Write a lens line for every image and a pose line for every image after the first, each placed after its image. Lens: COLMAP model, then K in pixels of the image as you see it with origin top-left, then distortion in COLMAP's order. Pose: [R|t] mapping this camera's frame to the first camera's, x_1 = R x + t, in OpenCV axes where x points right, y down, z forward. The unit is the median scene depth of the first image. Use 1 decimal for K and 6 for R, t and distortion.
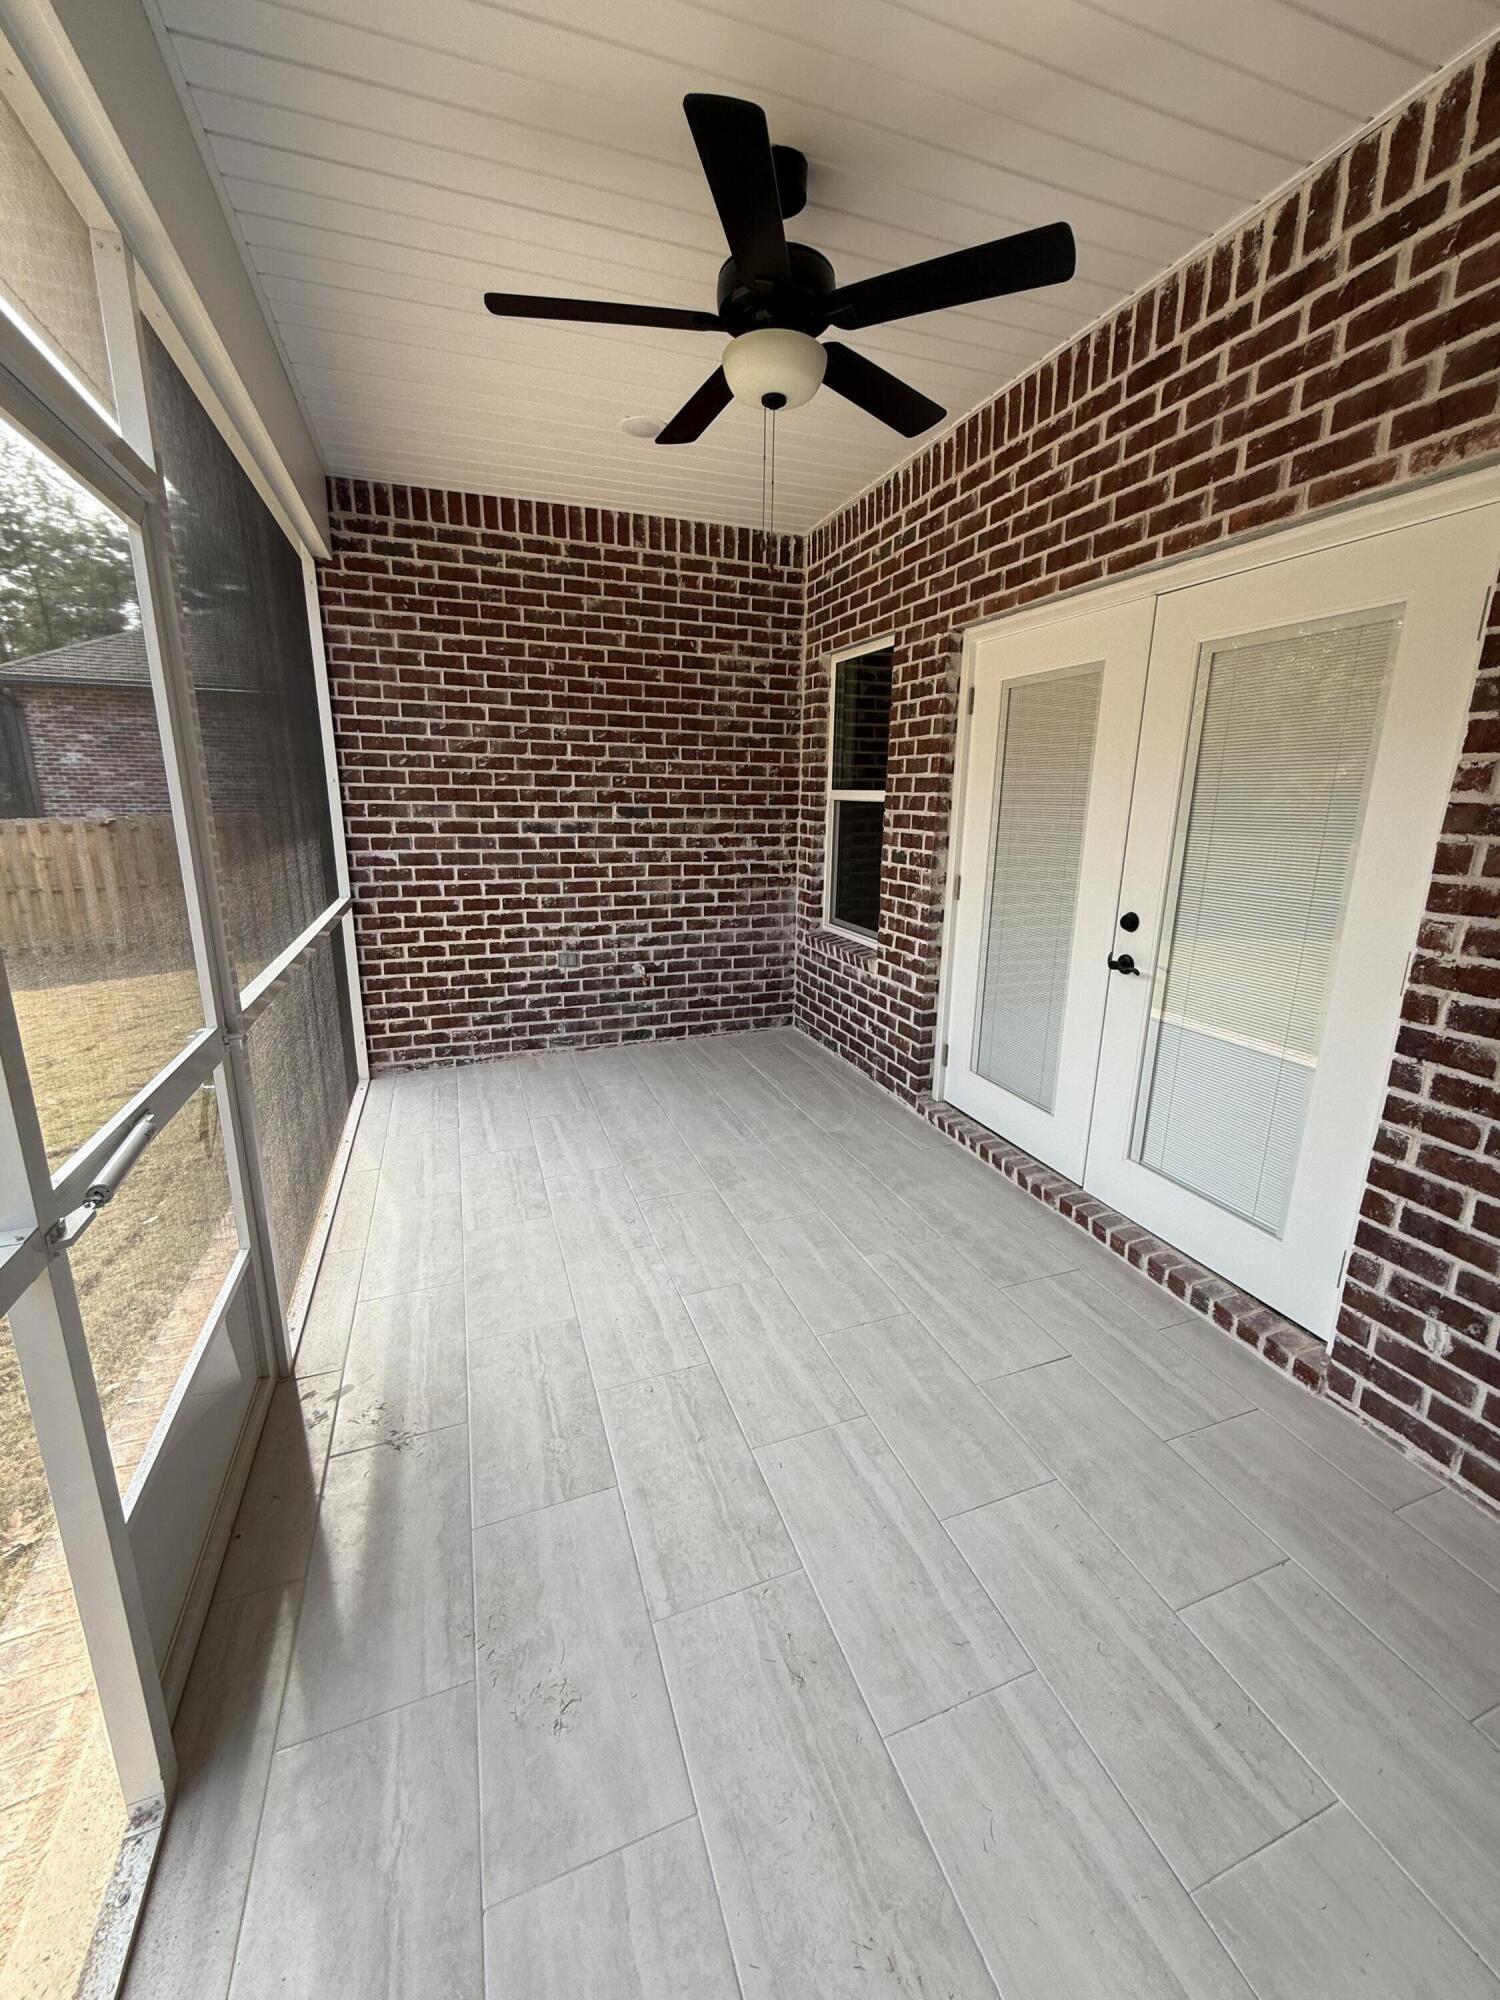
lens RADIAL K [[789.2, 0, 737.8], [0, 789.2, 992.8], [0, 0, 1]] dist [0.013256, -0.000003]
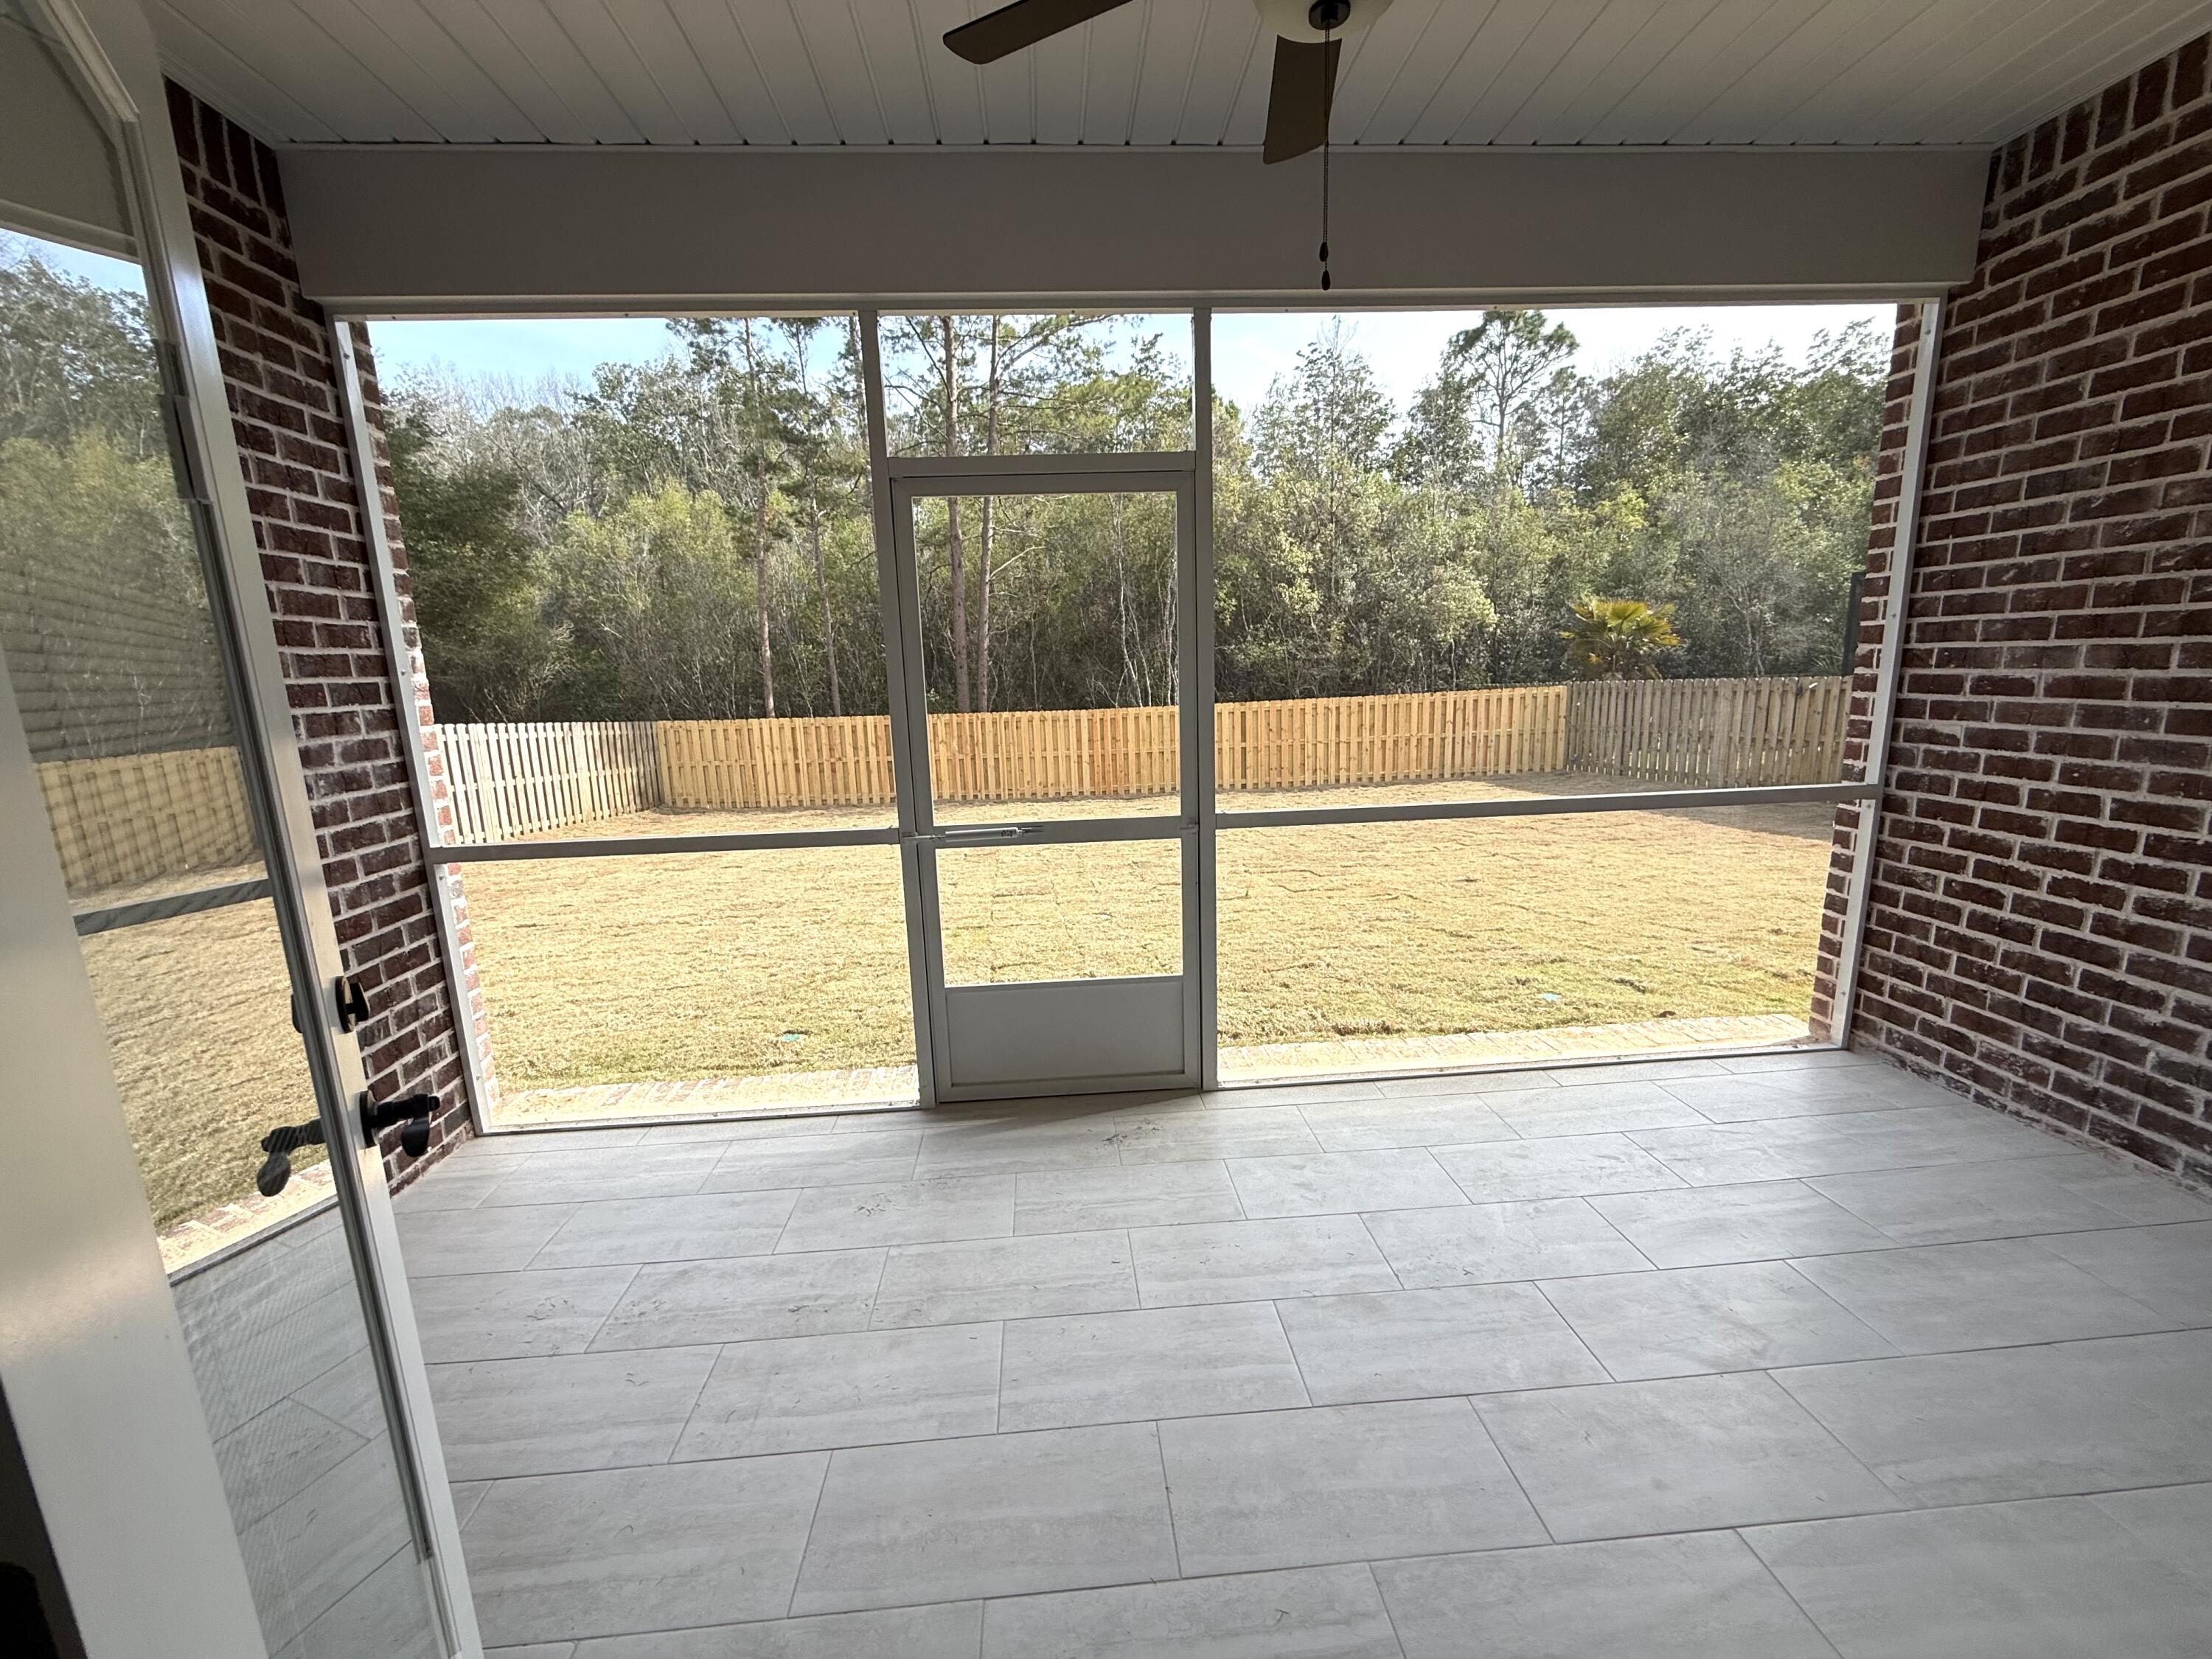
lens RADIAL K [[872.9, 0, 1086.0], [0, 872.9, 841.4], [0, 0, 1]] dist [0.013256, -0.000003]
pose [[-0.275952, 0.187153, -0.942775, 0.409777], [-0.210240, 0.945356, 0.249203, -0.115059], [0.937897, 0.266977, -0.221526, 0.513303]]
